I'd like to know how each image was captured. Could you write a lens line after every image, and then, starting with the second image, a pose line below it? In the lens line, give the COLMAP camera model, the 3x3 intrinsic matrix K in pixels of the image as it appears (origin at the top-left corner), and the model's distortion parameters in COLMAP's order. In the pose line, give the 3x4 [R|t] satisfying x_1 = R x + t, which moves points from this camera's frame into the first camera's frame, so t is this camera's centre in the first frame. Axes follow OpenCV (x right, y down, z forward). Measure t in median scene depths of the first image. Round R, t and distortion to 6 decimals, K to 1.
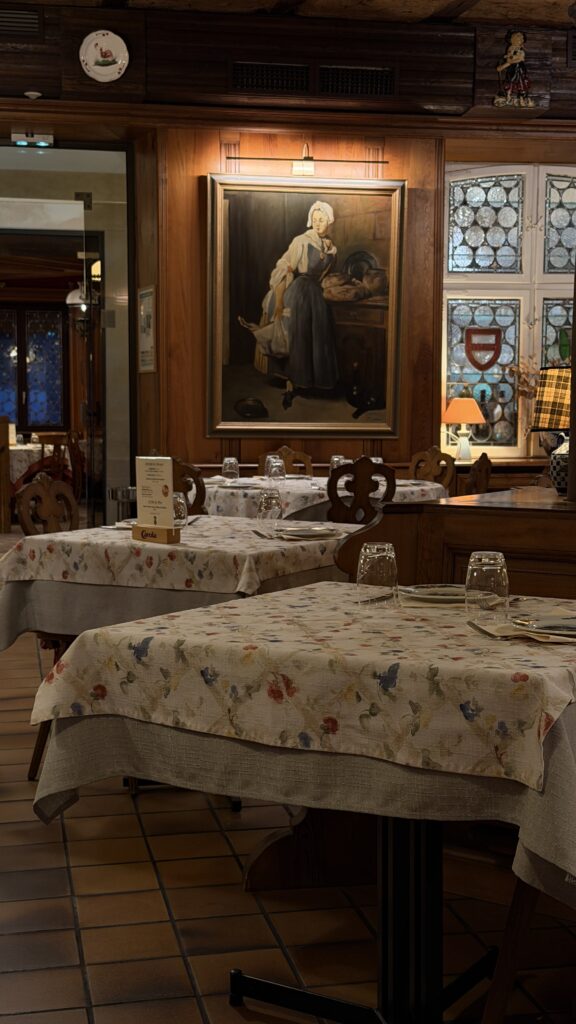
lens RADIAL K [[1433.2, 0, 288.0], [0, 1433.2, 512.0], [0, 0, 1]] dist [0.137311, -0.047171]
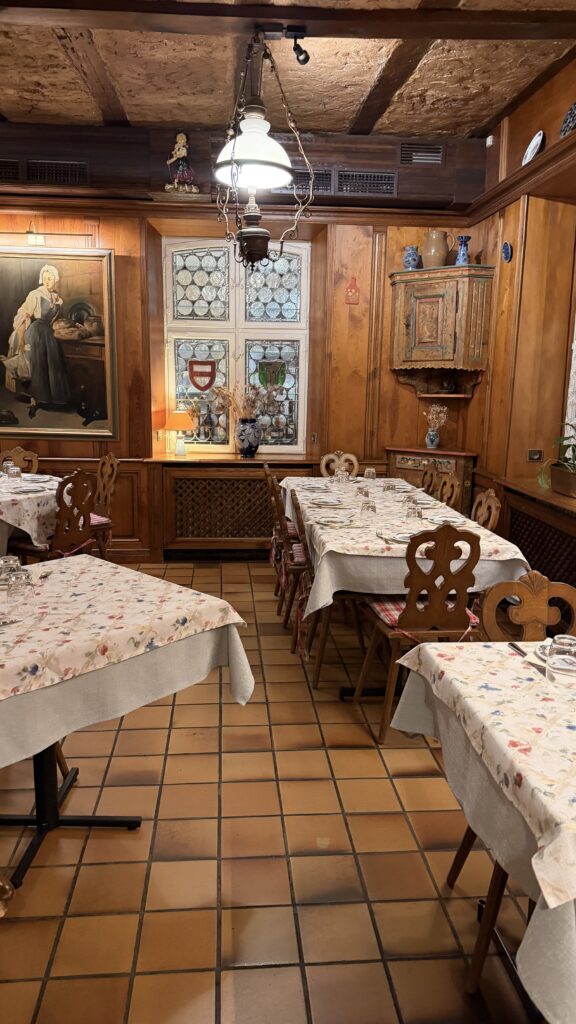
lens RADIAL K [[715.7, 0, 288.0], [0, 715.7, 512.0], [0, 0, 1]] dist [0.094726, -0.198078]
pose [[0.993257, 0.037530, -0.109689, 0.325176], [-0.025692, 0.993884, 0.107403, -0.063091], [0.113049, -0.103861, 0.988146, 0.327780]]
